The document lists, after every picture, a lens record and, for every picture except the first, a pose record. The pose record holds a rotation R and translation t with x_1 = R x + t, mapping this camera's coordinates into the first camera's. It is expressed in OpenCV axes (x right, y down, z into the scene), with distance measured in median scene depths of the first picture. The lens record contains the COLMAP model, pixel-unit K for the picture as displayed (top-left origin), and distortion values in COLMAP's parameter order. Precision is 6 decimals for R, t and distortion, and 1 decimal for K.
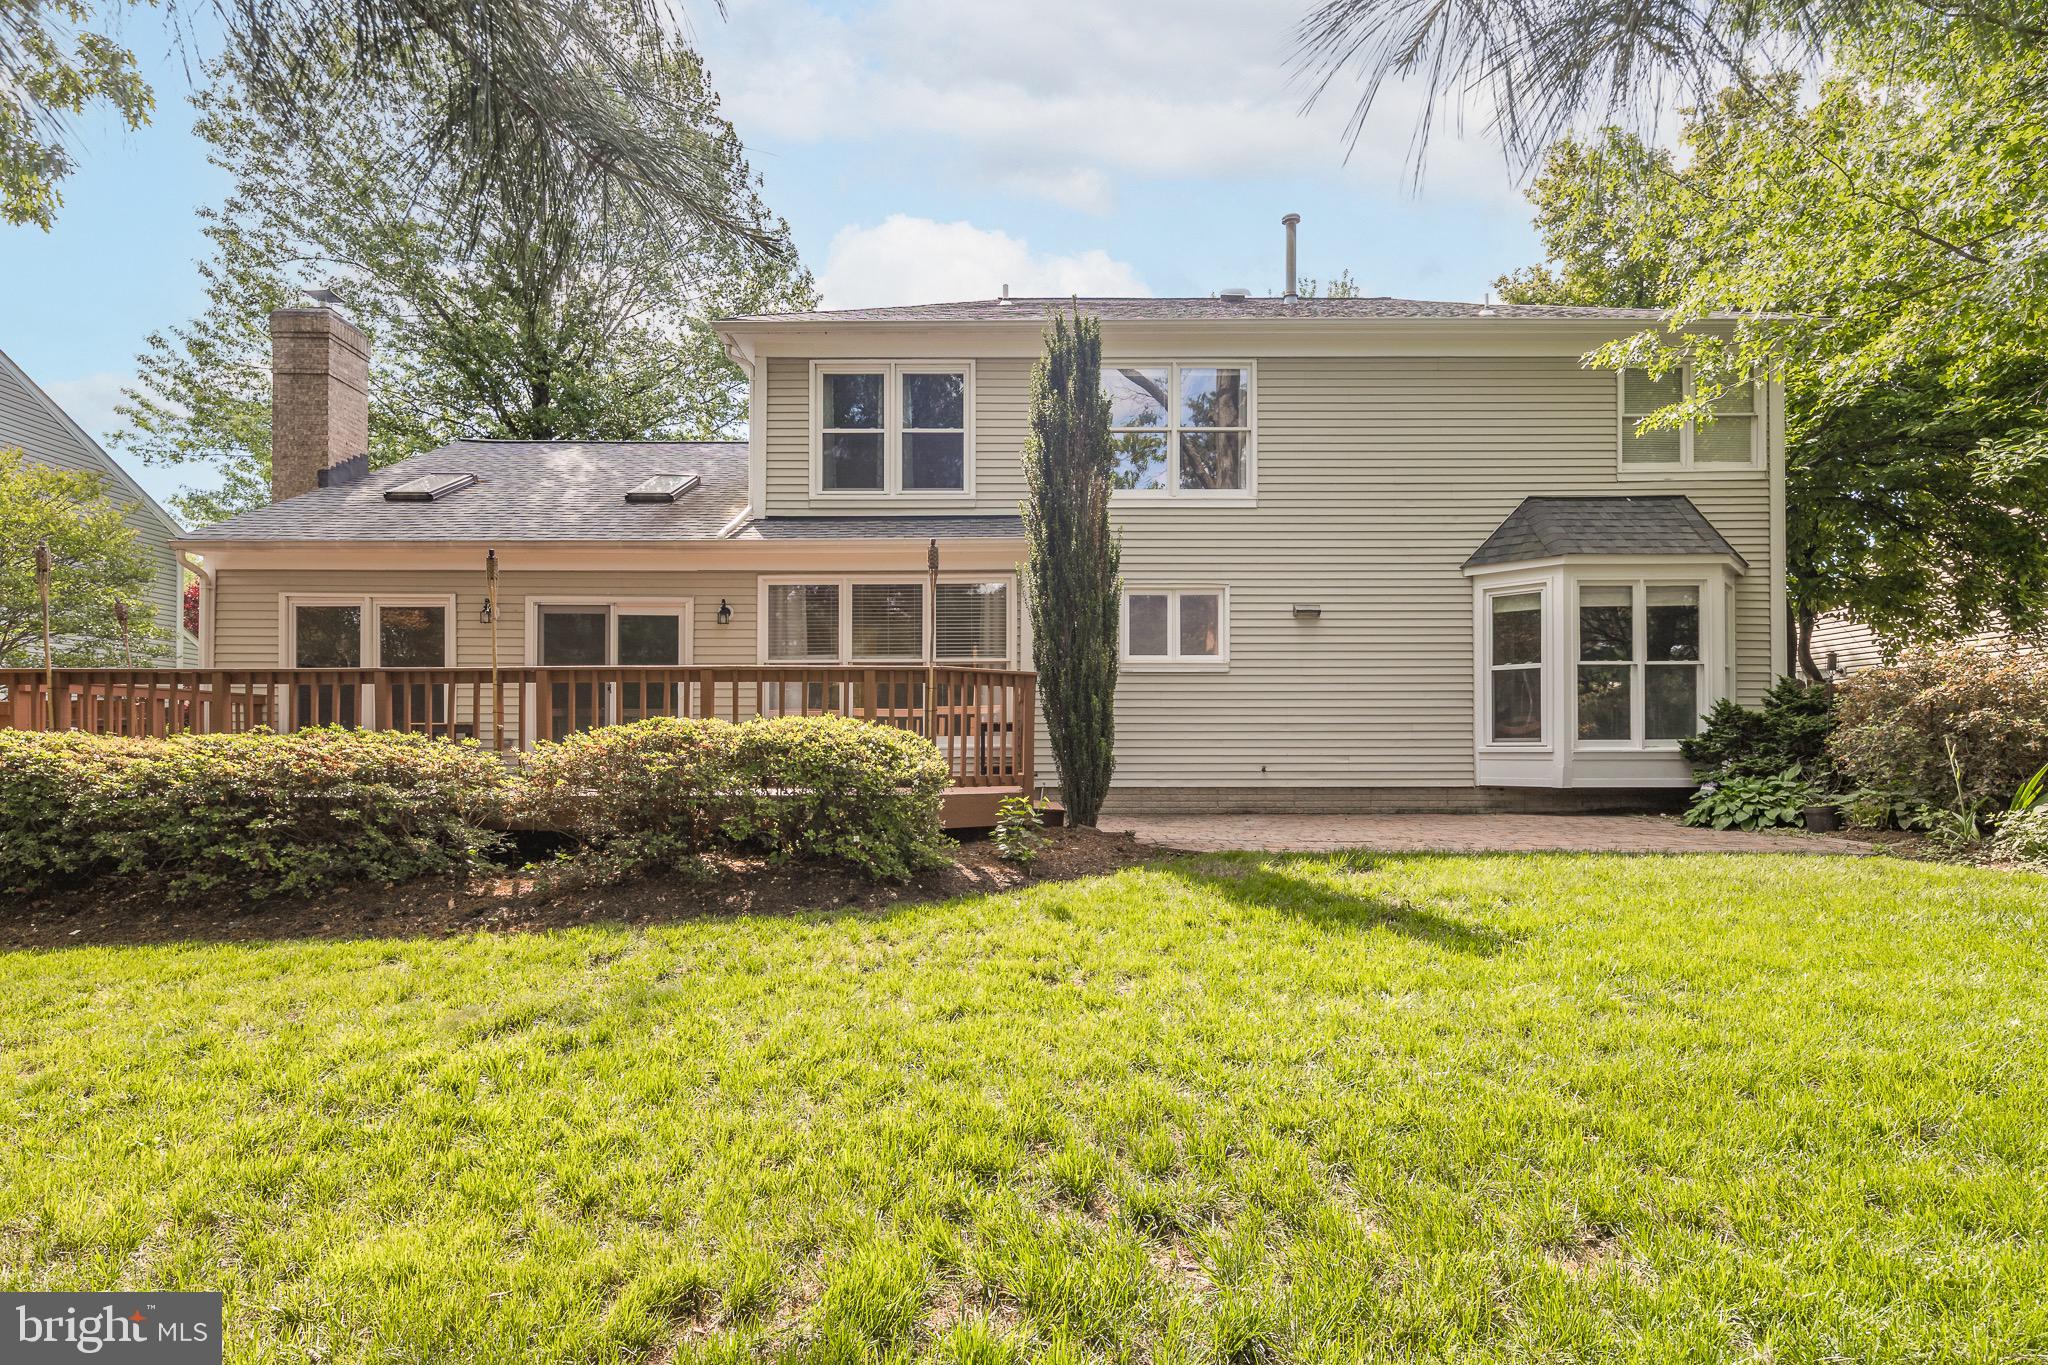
lens RADIAL K [[1012.8, 0, 1072.0], [0, 1012.8, 732.5], [0, 0, 1]] dist [0.005996, 0.000524]
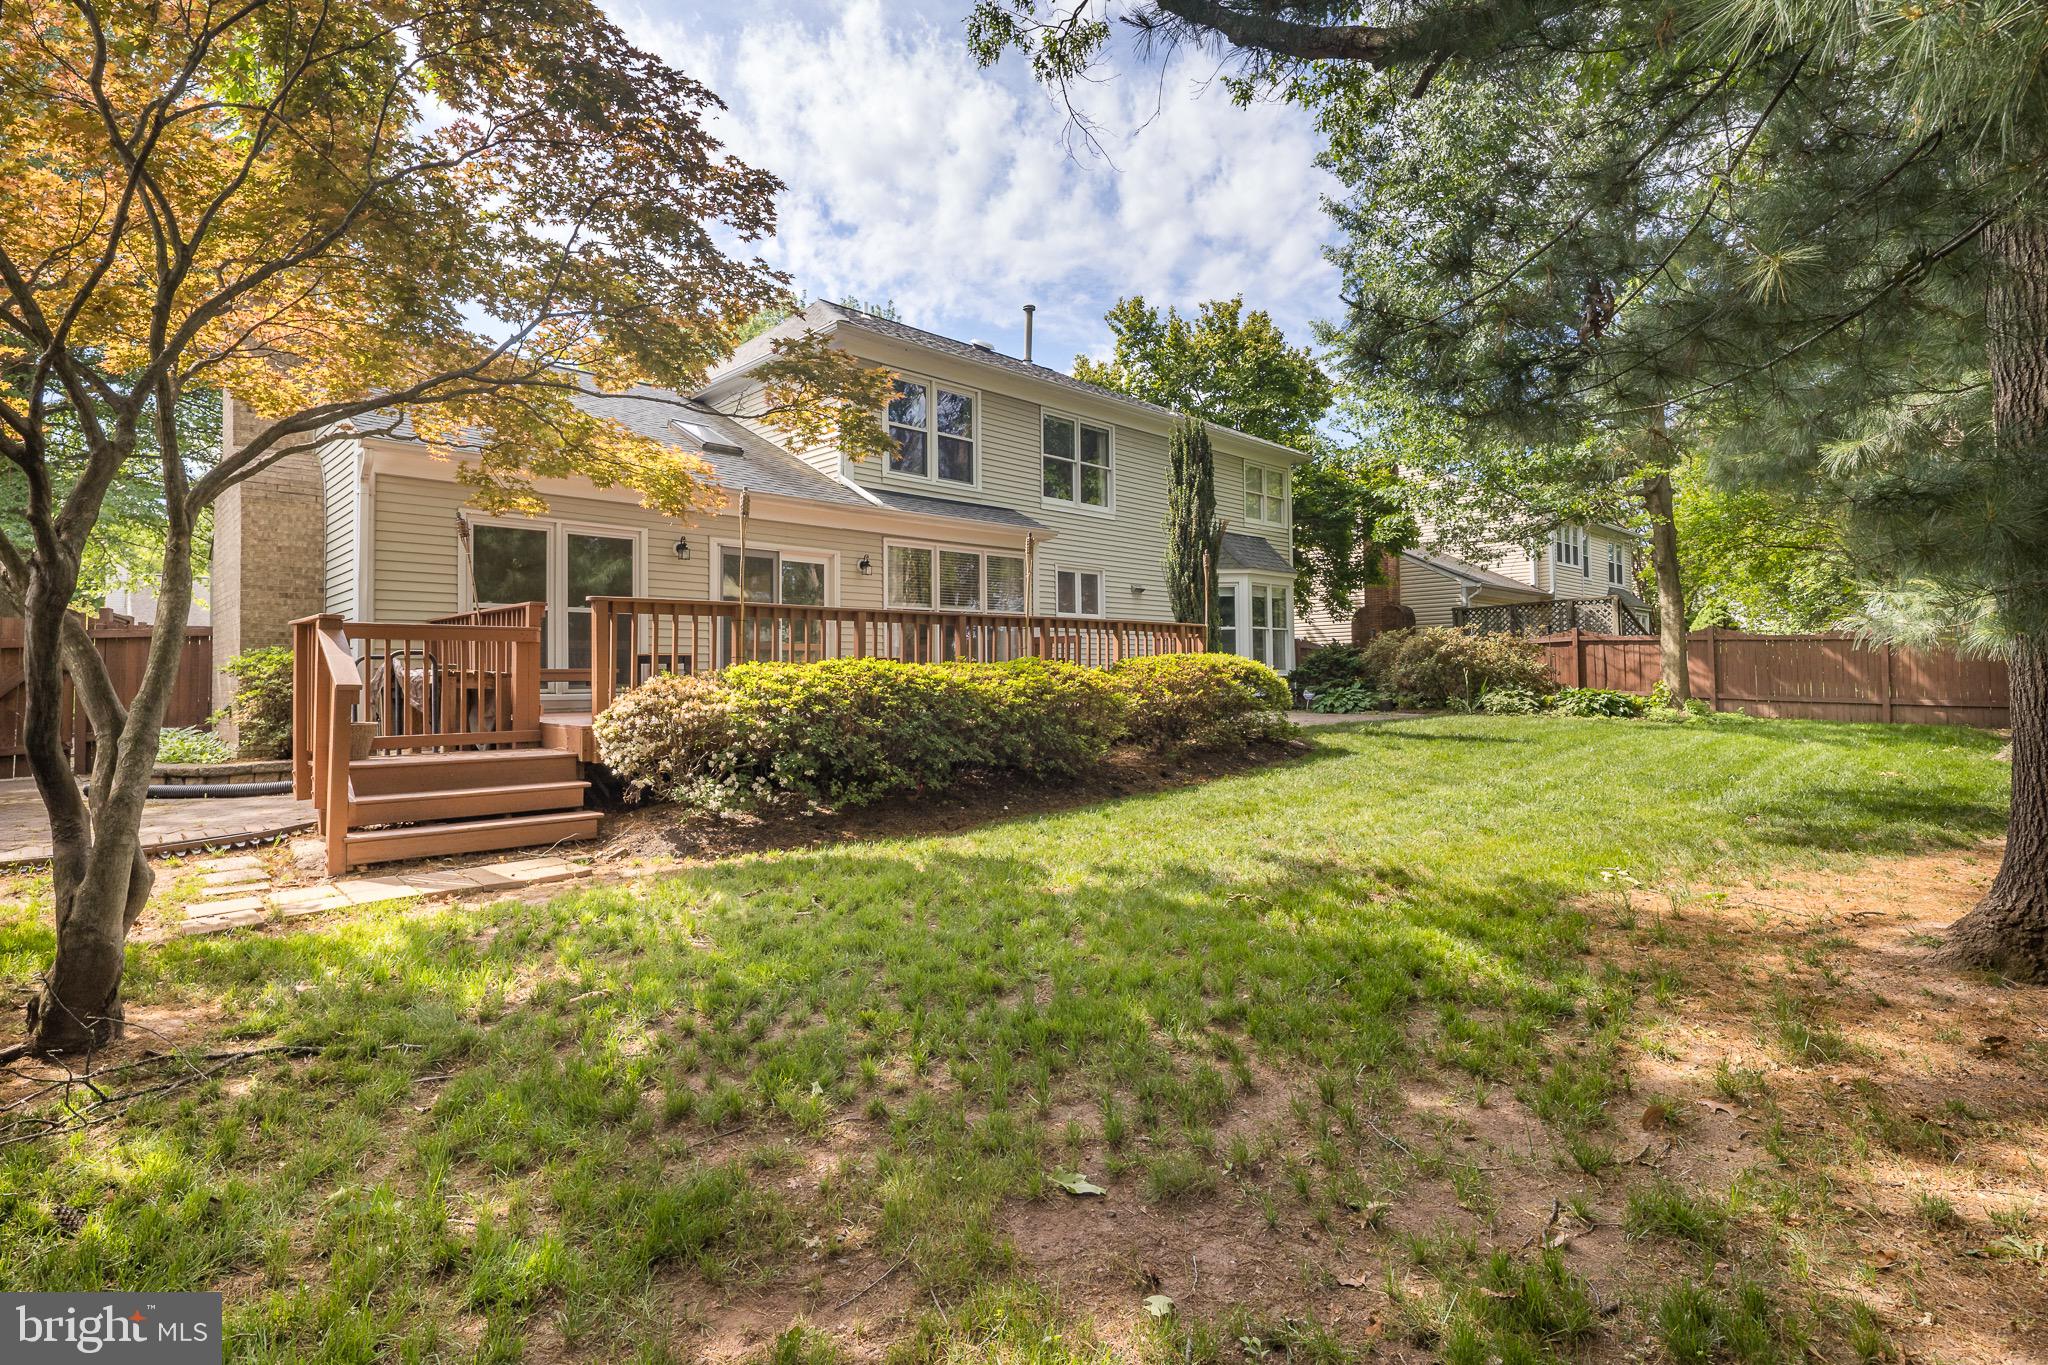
lens RADIAL K [[1012.8, 0, 1019.9], [0, 1012.8, 673.8], [0, 0, 1]] dist [0.005996, 0.000524]
pose [[0.693917, -0.006250, 0.720027, -1.086101], [0.000282, 0.999965, 0.008409, 0.003635], [-0.720055, -0.005632, 0.693895, 0.008021]]
